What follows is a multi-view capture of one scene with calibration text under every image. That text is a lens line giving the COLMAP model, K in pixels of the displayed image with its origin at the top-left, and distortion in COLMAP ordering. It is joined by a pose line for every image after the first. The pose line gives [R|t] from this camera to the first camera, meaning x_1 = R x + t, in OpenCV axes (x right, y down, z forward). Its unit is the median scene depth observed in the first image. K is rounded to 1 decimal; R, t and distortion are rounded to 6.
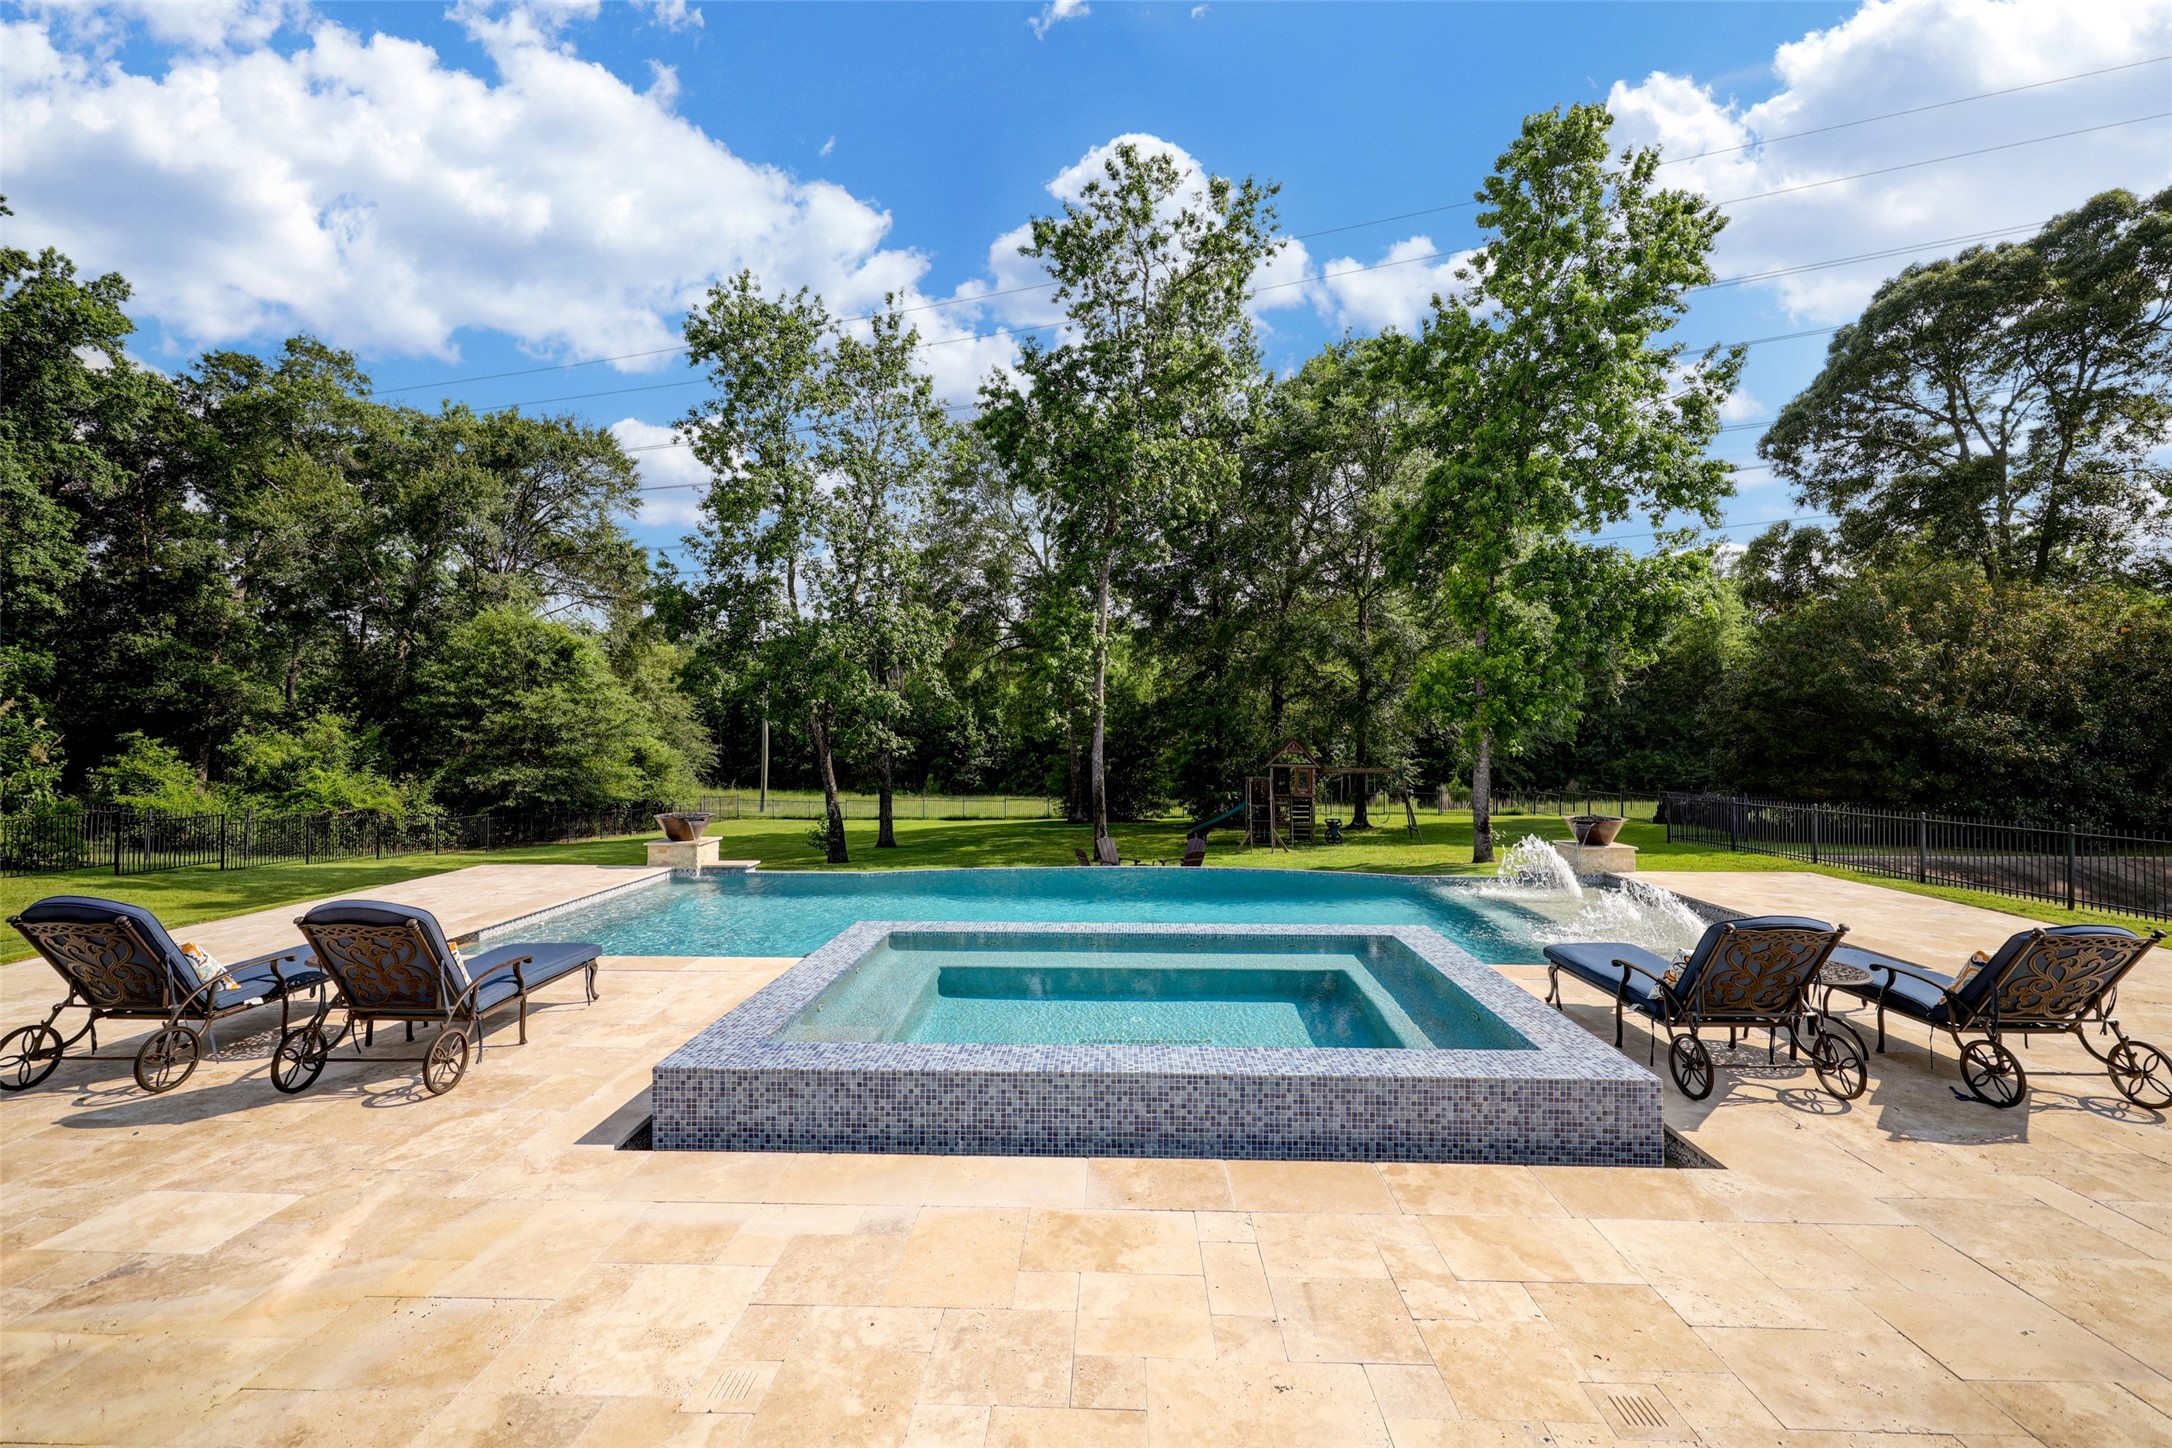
lens RADIAL K [[888.5, 0, 1099.5], [0, 888.5, 728.5], [0, 0, 1]] dist [0.000390, -0.000620]
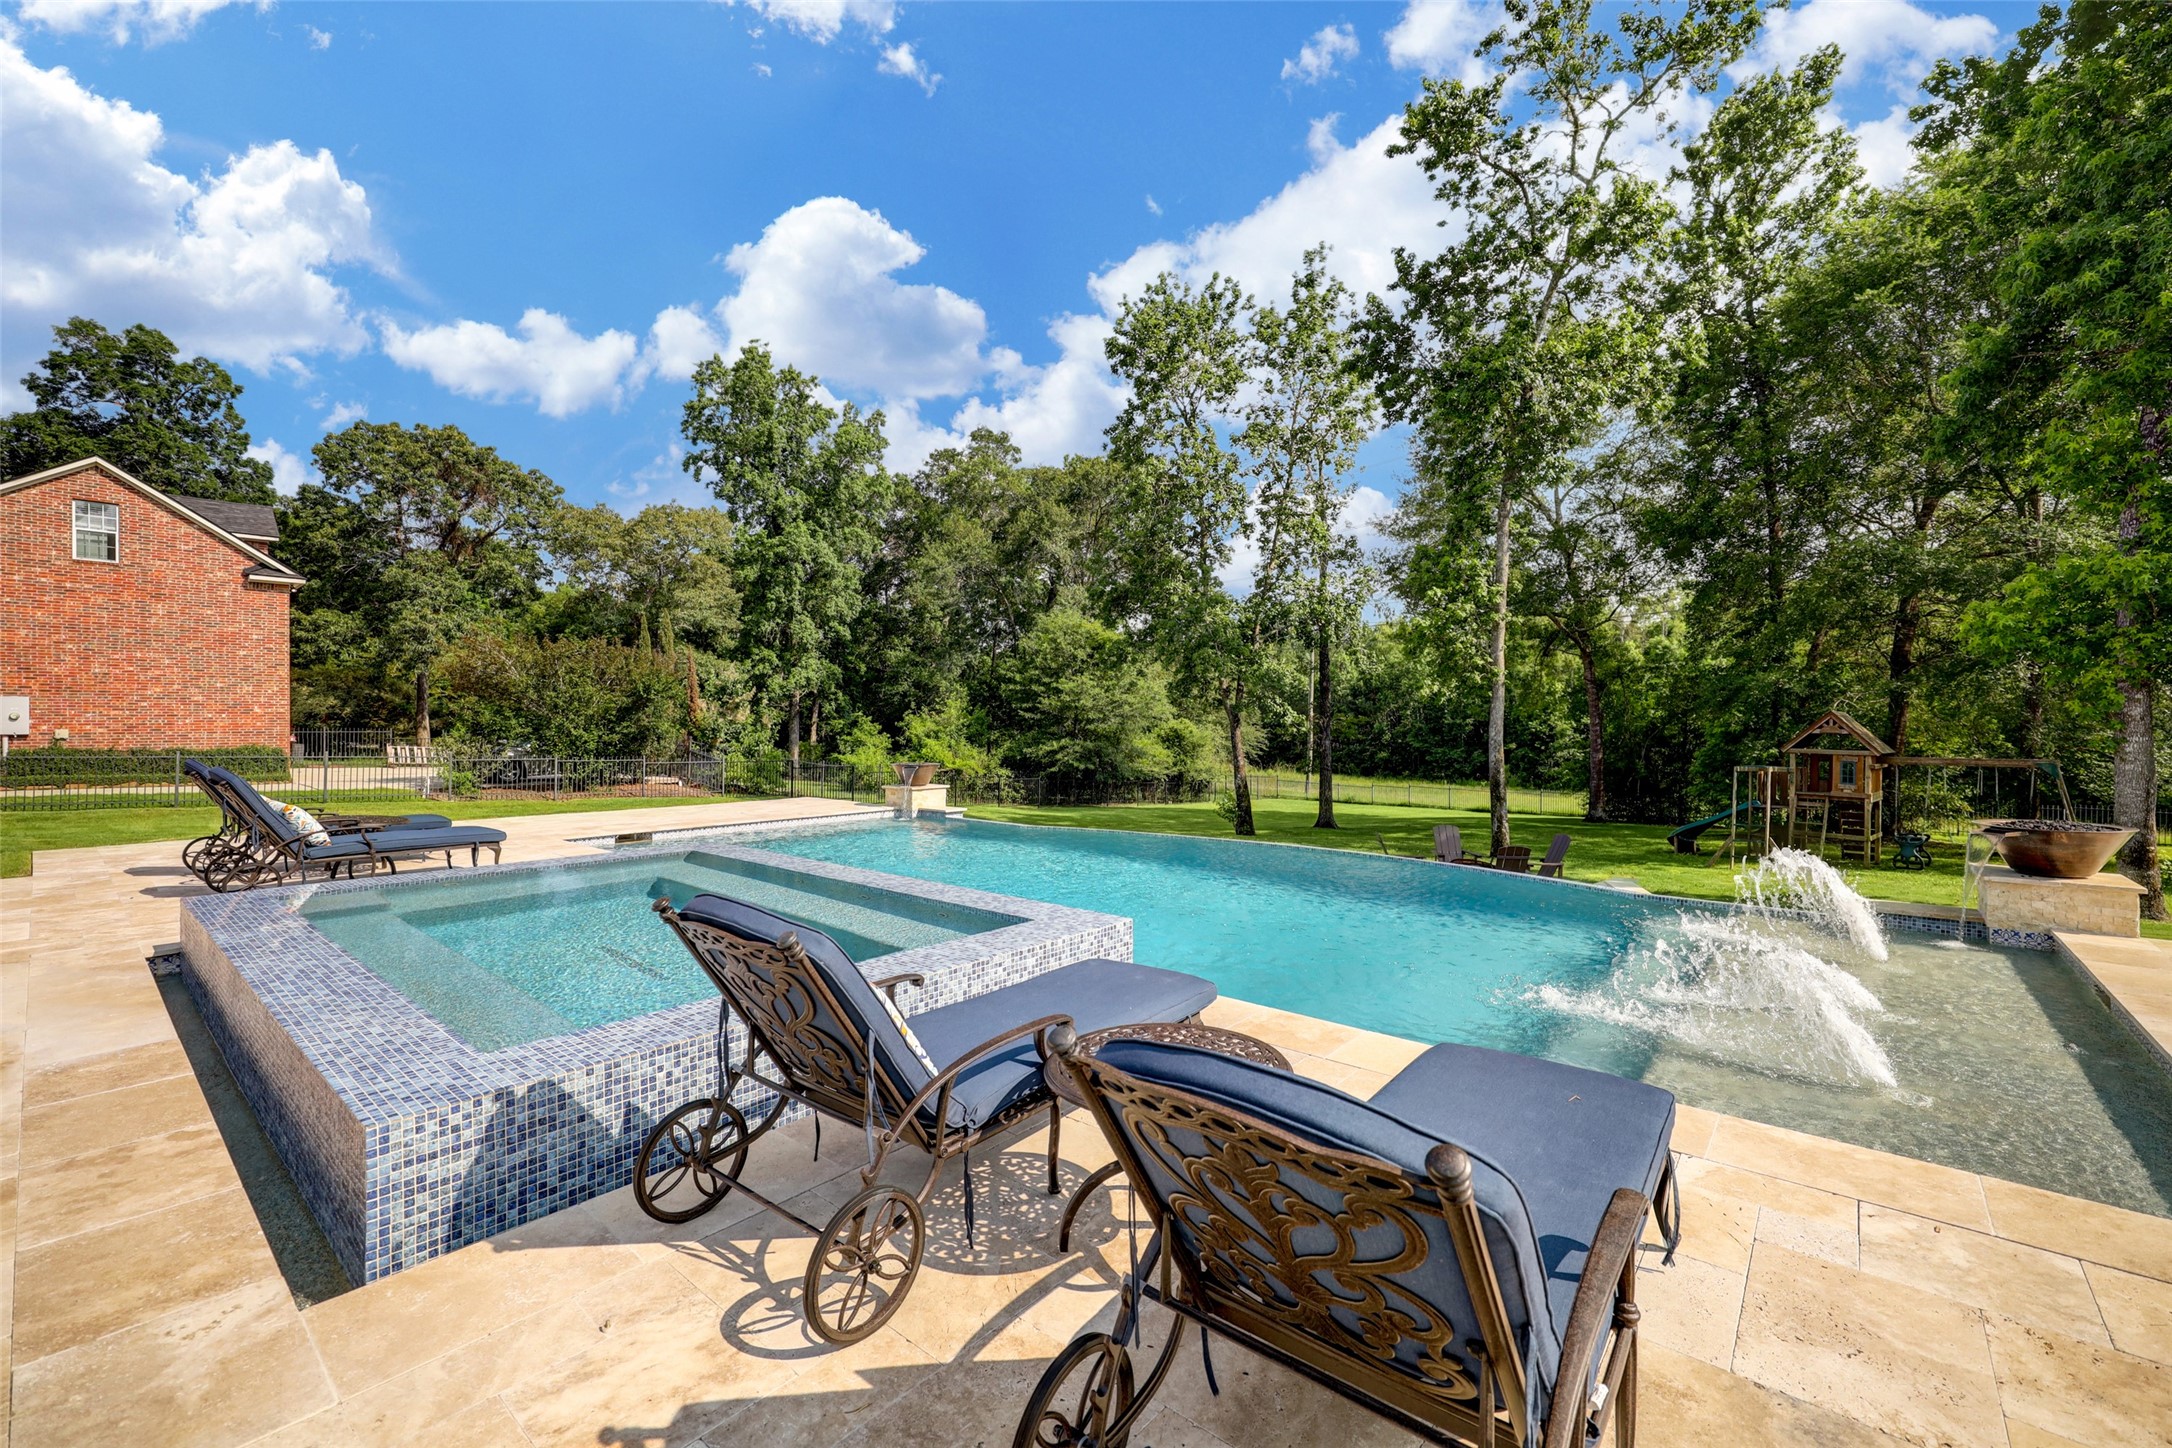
lens RADIAL K [[876.1, 0, 1079.1], [0, 876.1, 724.9], [0, 0, 1]] dist [0.003353, 0.000066]
pose [[0.776325, 0.006353, -0.630300, 0.139902], [-0.001788, 0.999967, 0.007876, 0.012005], [0.630330, -0.004987, 0.776311, 0.084951]]
